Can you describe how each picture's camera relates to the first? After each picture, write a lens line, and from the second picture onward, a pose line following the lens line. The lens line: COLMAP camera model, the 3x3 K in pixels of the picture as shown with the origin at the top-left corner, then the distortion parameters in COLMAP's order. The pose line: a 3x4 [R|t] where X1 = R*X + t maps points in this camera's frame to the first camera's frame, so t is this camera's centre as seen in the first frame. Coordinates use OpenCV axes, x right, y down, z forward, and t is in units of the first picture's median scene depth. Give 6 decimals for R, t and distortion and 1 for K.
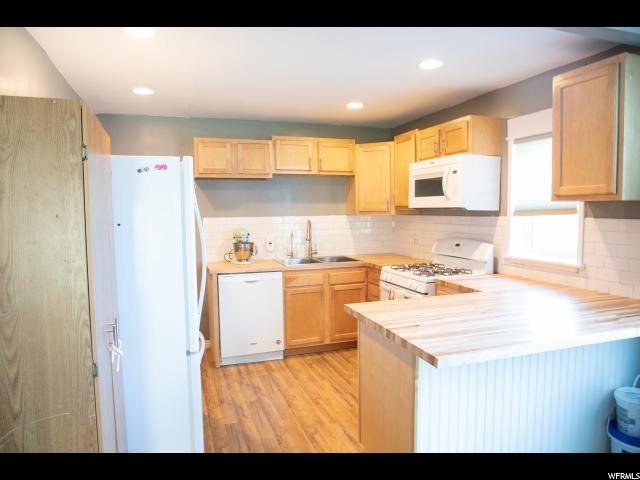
lens RADIAL K [[435.1, 0, 320.0], [0, 435.1, 240.0], [0, 0, 1]] dist [-0.053358, 0.005971]
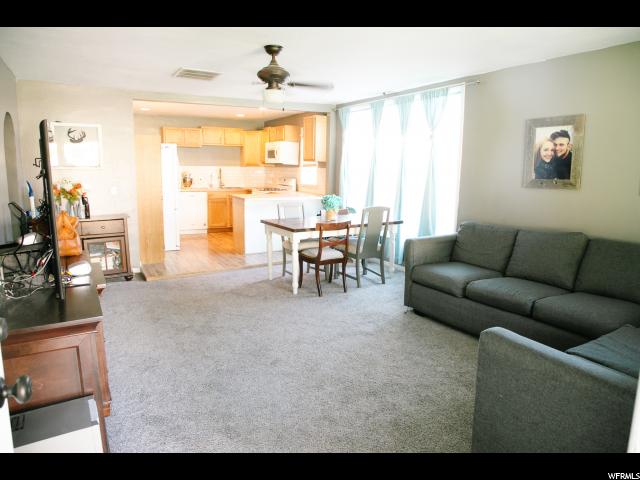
lens RADIAL K [[435.1, 0, 320.0], [0, 435.1, 240.0], [0, 0, 1]] dist [-0.053358, 0.005971]
pose [[0.985429, -0.002233, 0.170074, 0.103741], [-0.014054, 0.995426, 0.094500, 0.103159], [-0.169507, -0.095514, 0.980890, -1.259291]]
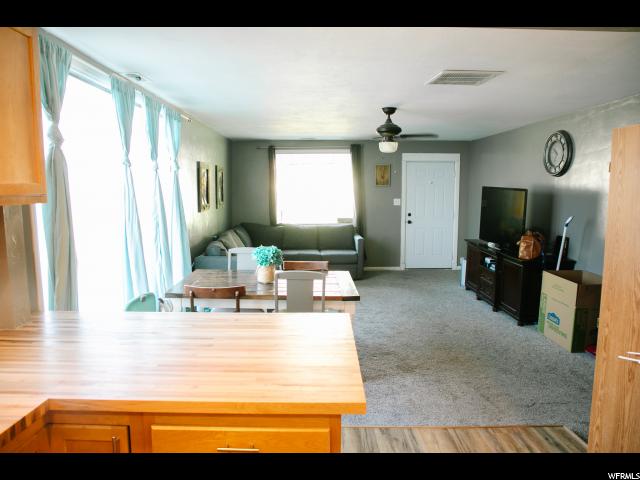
lens RADIAL K [[435.1, 0, 320.0], [0, 435.1, 240.0], [0, 0, 1]] dist [-0.053358, 0.005971]
pose [[-0.948439, -0.022799, 0.316140, -0.036508], [0.038325, 0.981842, 0.185786, -0.091753], [-0.314636, 0.188323, -0.930343, 0.900916]]
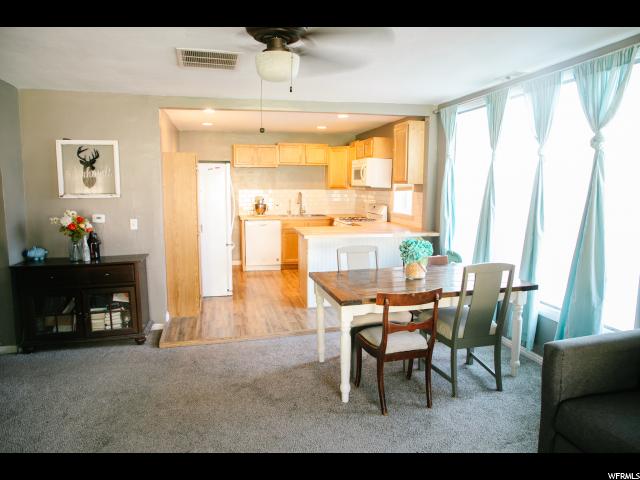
lens RADIAL K [[435.1, 0, 320.0], [0, 435.1, 240.0], [0, 0, 1]] dist [-0.053358, 0.005971]
pose [[0.994191, 0.029047, -0.103635, 0.270344], [-0.023237, 0.998113, 0.056835, 0.049590], [0.105090, -0.054097, 0.992990, -0.792204]]
